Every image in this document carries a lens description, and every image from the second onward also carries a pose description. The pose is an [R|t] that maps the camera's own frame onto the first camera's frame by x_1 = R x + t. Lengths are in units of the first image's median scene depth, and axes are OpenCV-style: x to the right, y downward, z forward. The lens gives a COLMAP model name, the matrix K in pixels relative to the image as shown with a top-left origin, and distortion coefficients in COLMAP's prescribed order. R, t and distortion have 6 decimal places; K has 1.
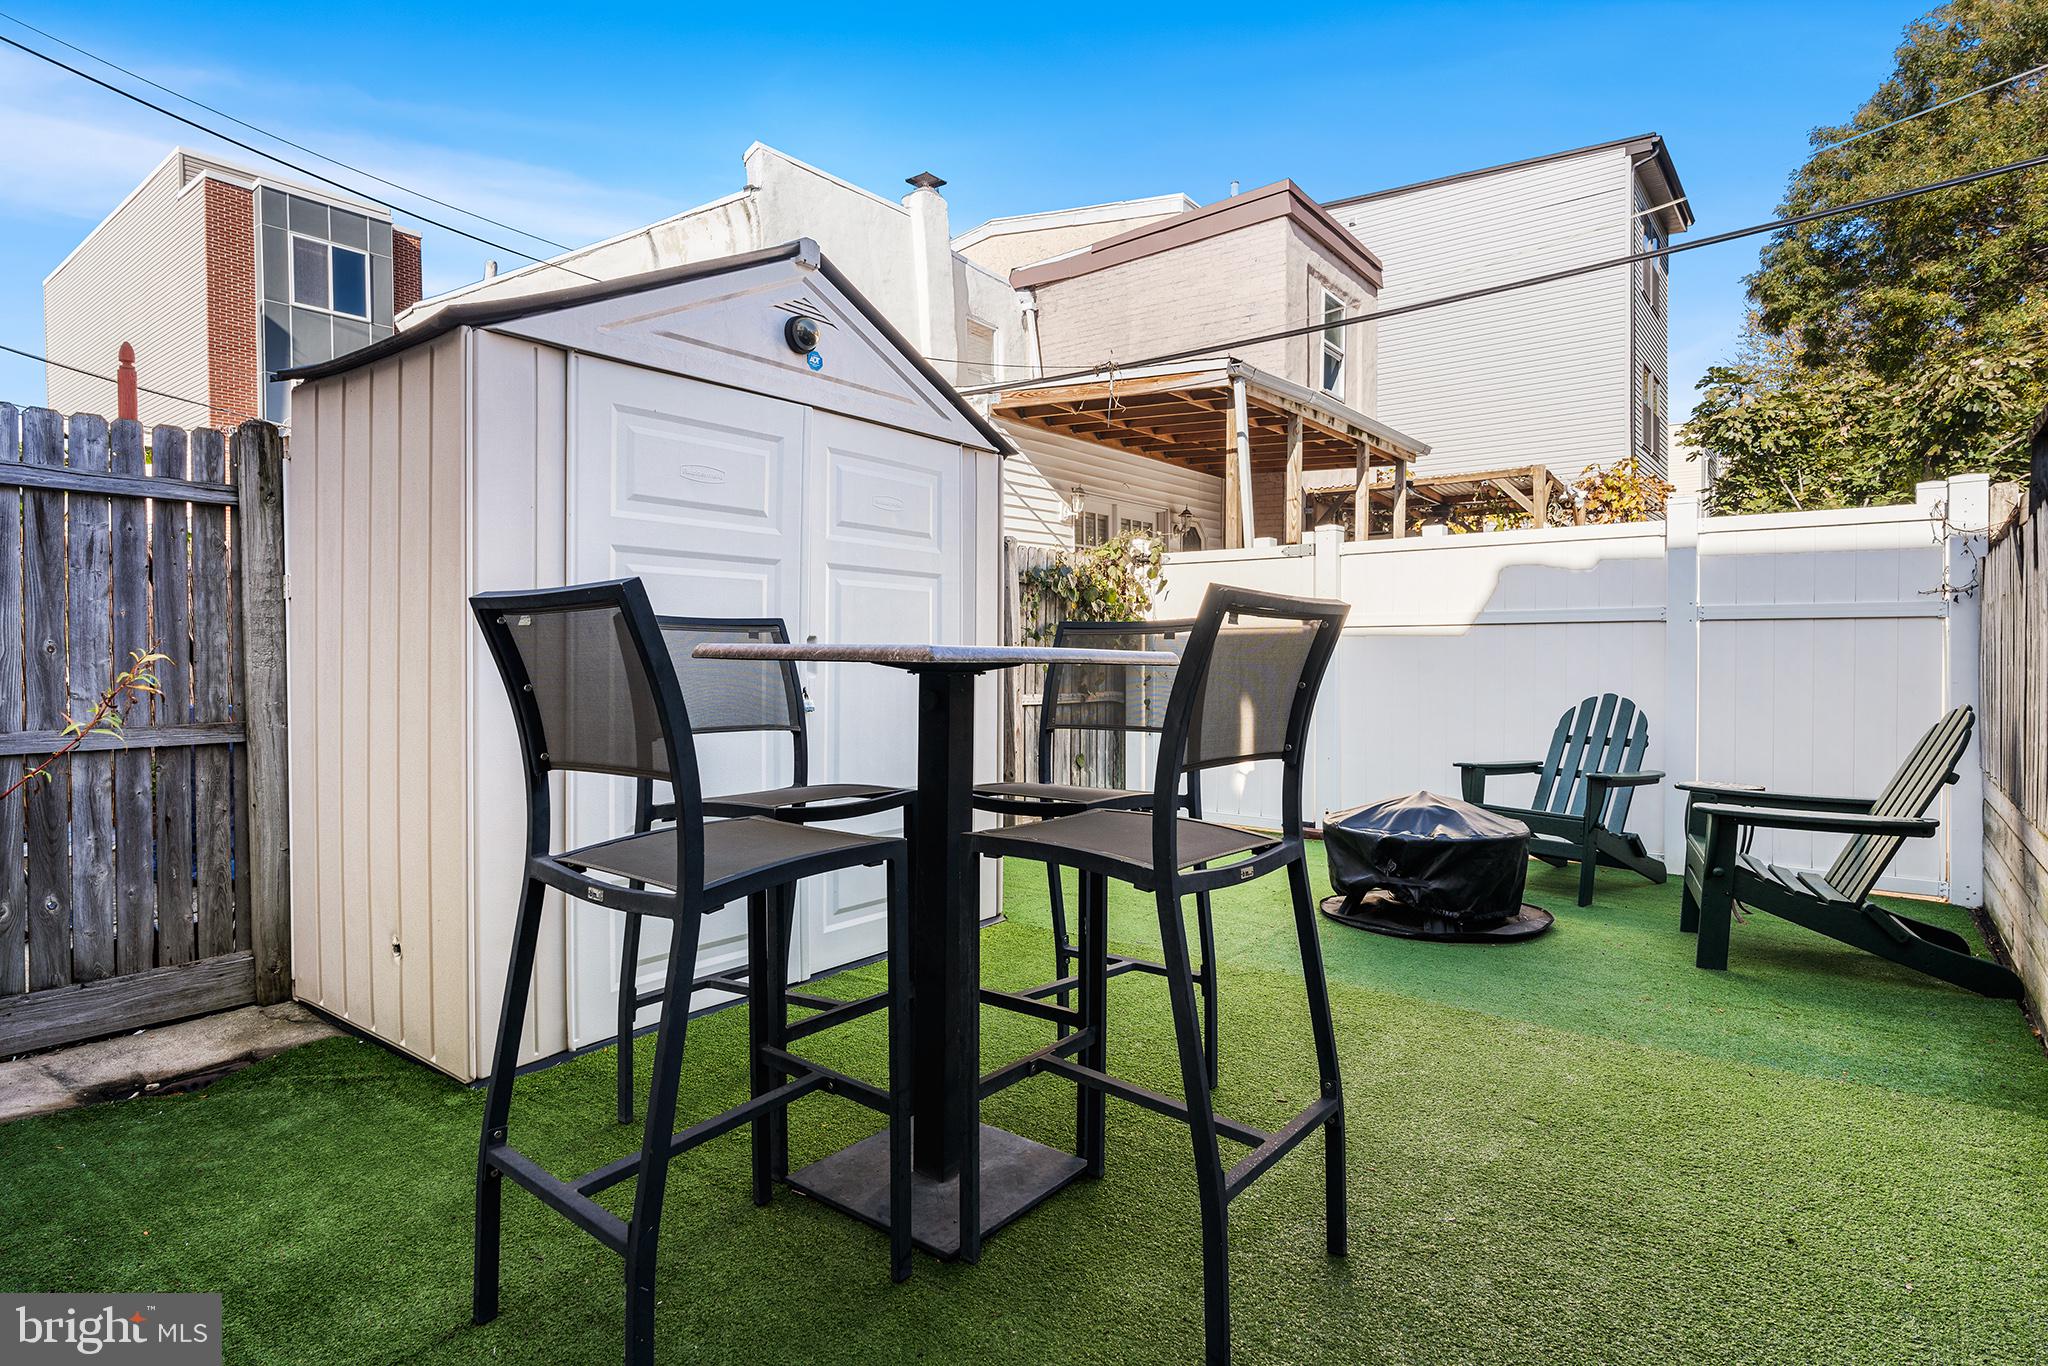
lens RADIAL K [[1075.0, 0, 1022.7], [0, 1075.0, 674.4], [0, 0, 1]] dist [-0.004337, 0.000755]
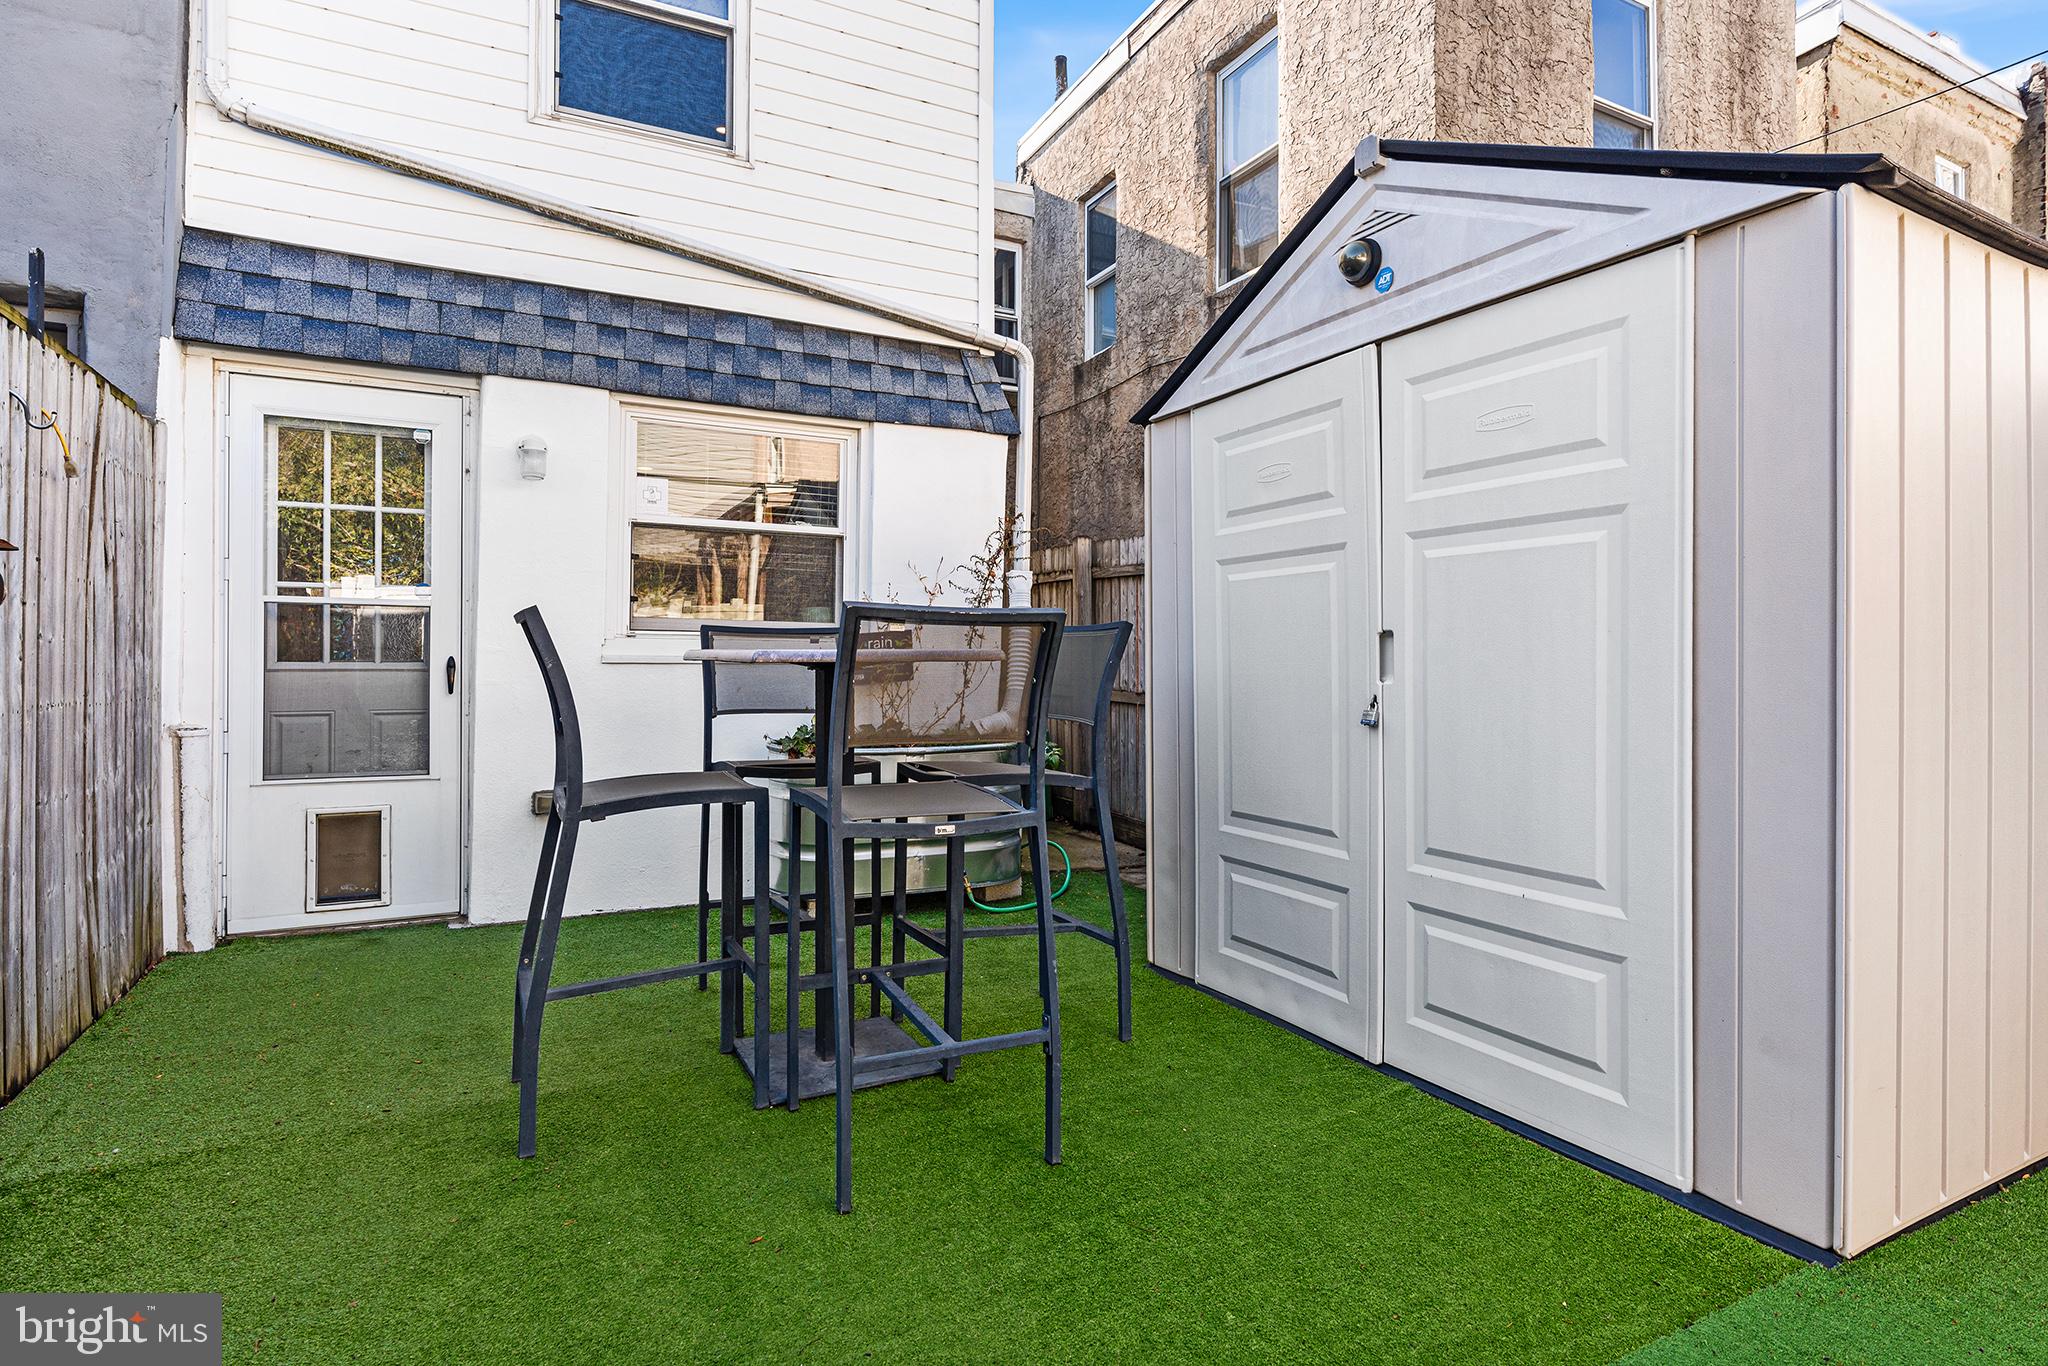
lens RADIAL K [[1075.0, 0, 1025.9], [0, 1075.0, 660.7], [0, 0, 1]] dist [-0.004337, 0.000755]
pose [[-0.411735, -0.006916, -0.911277, 0.638525], [-0.015233, 0.999884, -0.000706, -0.008808], [0.911176, 0.013591, -0.411793, 1.104968]]
